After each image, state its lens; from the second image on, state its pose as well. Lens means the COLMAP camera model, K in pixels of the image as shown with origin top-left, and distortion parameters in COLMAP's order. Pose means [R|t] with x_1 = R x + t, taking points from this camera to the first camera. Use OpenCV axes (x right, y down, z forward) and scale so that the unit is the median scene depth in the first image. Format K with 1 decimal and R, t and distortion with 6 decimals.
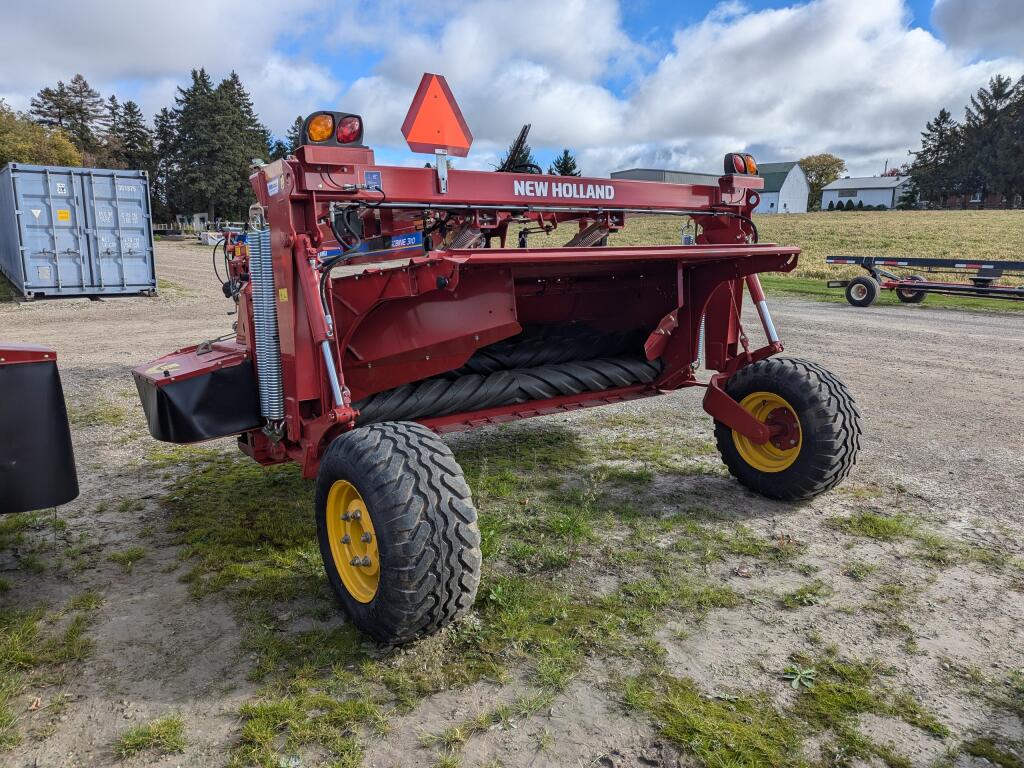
lens RADIAL K [[726.0, 0, 510.1], [0, 726.0, 382.3], [0, 0, 1]] dist [0.024966, -0.005898]
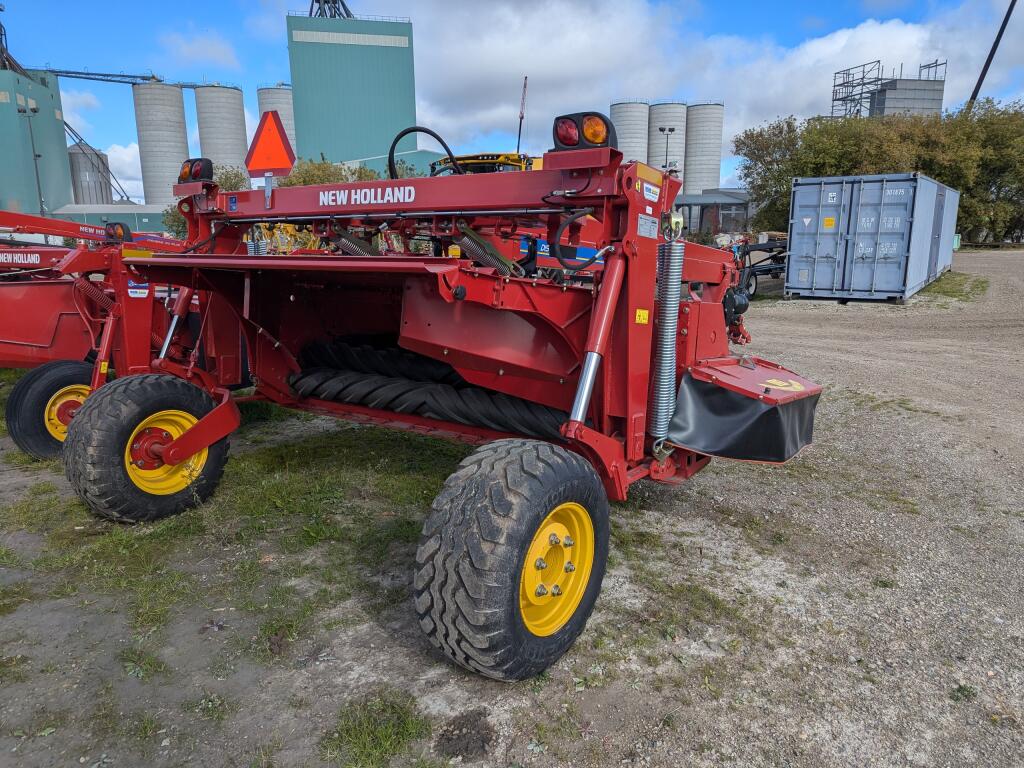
lens RADIAL K [[726.0, 0, 511.2], [0, 726.0, 386.0], [0, 0, 1]] dist [0.024966, -0.005898]
pose [[0.320271, 0.182706, -0.929540, 0.724274], [-0.183300, 0.974634, 0.128414, -0.122031], [0.929423, 0.129258, 0.345636, 0.598233]]
